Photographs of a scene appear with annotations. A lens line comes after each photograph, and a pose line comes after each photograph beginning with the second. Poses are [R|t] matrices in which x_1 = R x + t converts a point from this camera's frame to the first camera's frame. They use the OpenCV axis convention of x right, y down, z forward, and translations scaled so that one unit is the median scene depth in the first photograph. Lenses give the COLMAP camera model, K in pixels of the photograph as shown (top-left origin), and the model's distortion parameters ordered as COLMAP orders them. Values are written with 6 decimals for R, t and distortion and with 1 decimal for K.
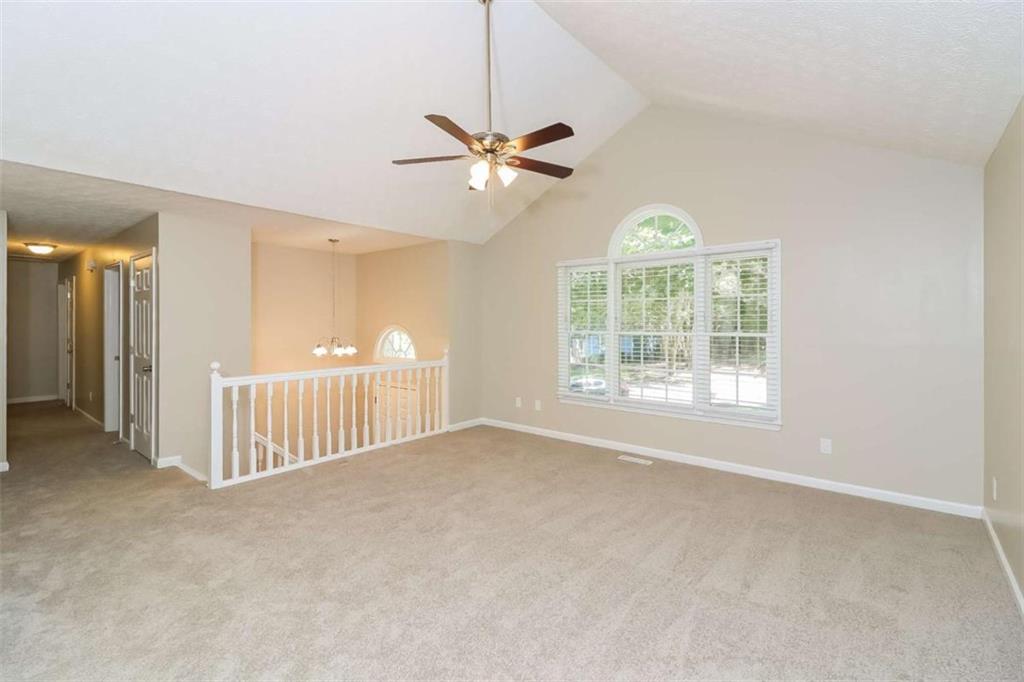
lens RADIAL K [[464.0, 0, 510.4], [0, 464.0, 323.1], [0, 0, 1]] dist [0.002364, 0.000416]
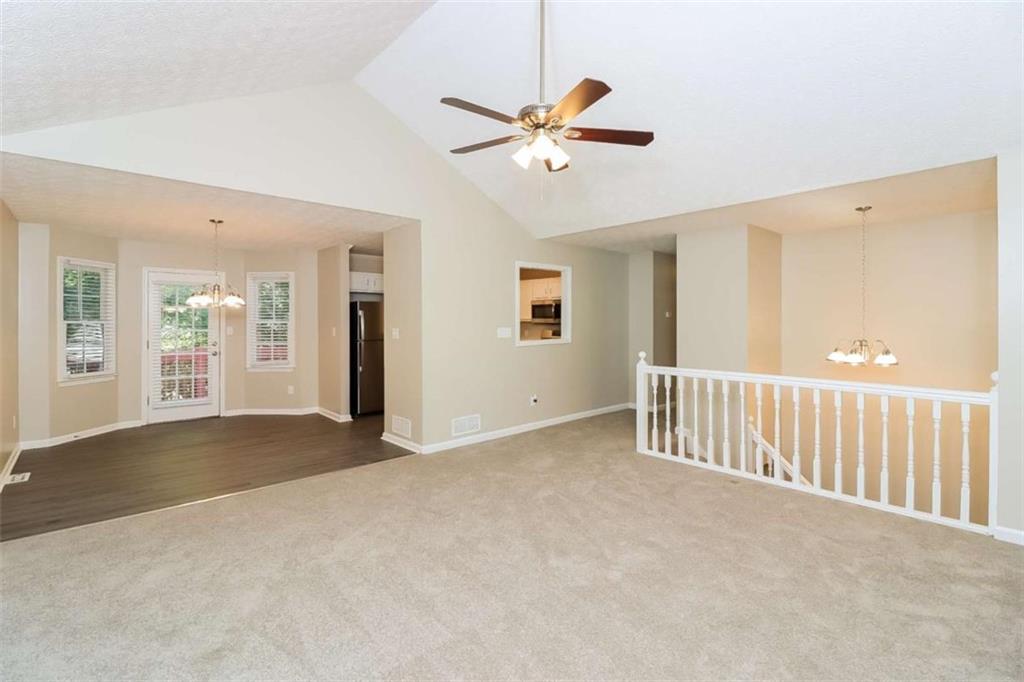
lens RADIAL K [[464.0, 0, 510.4], [0, 464.0, 323.1], [0, 0, 1]] dist [0.002364, 0.000416]
pose [[-0.157122, 0.004593, -0.987569, 0.466247], [0.000216, 0.999989, 0.004617, 0.000424], [0.987579, 0.000512, -0.157121, 0.603664]]
